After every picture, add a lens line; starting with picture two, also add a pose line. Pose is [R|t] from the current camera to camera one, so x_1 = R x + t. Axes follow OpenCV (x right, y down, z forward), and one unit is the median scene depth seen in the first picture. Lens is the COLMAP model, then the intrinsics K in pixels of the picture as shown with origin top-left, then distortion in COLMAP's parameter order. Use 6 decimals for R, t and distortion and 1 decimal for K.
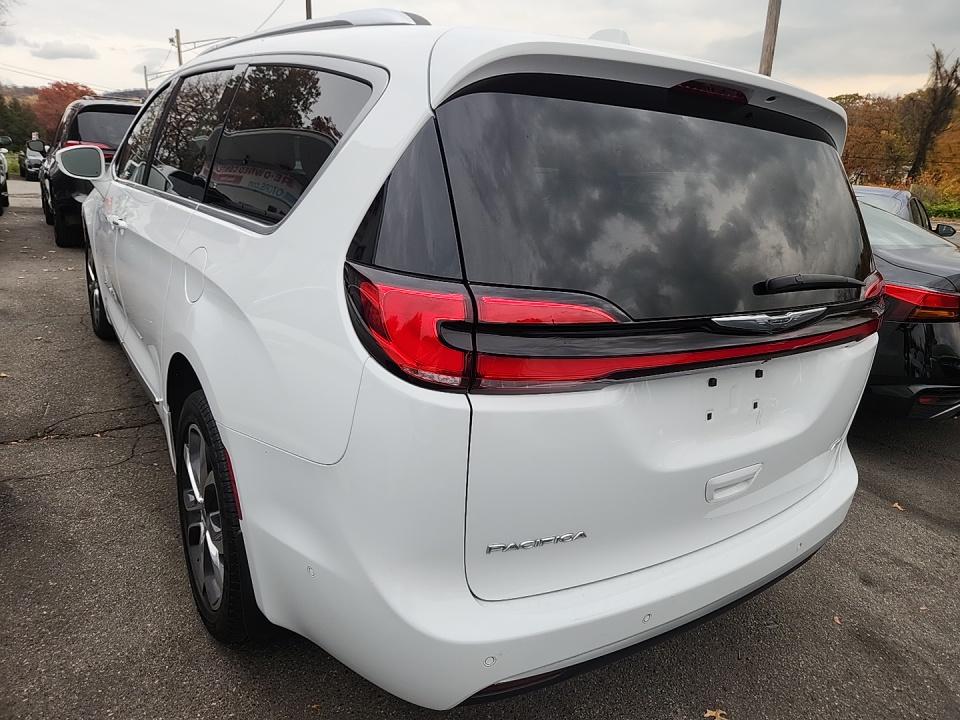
lens RADIAL K [[639.4, 0, 486.1], [0, 639.4, 343.7], [0, 0, 1]] dist [0.048216, -0.036116]
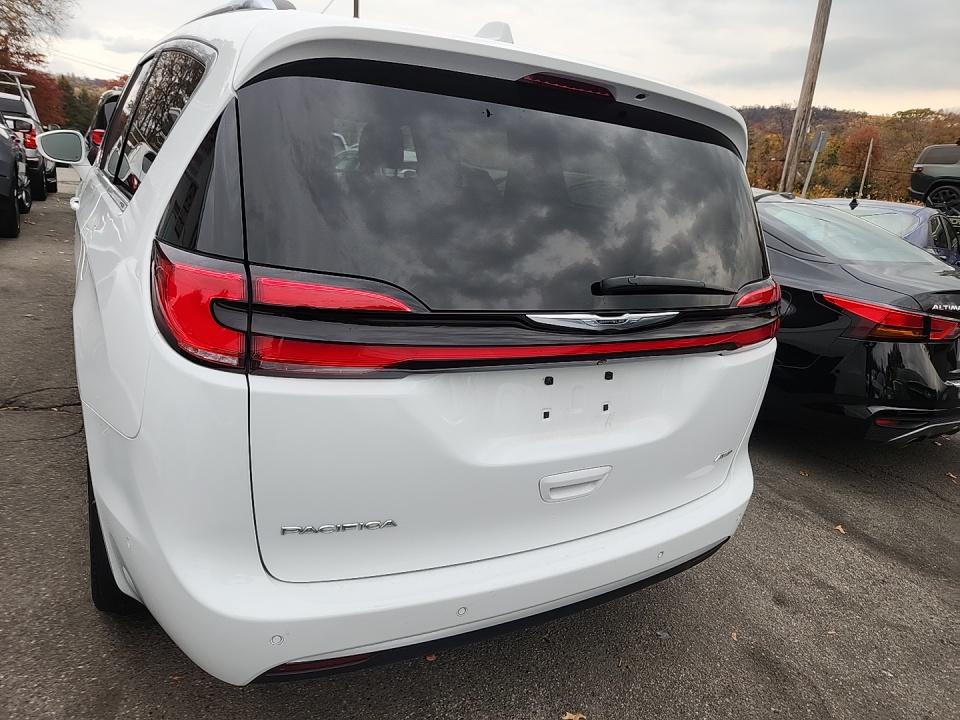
lens RADIAL K [[639.4, 0, 489.9], [0, 639.4, 354.6], [0, 0, 1]] dist [0.048216, -0.036116]
pose [[0.996821, 0.051808, -0.060528, 0.248396], [-0.051221, 0.998625, 0.011201, 0.010273], [0.061025, -0.008065, 0.998104, 0.006808]]
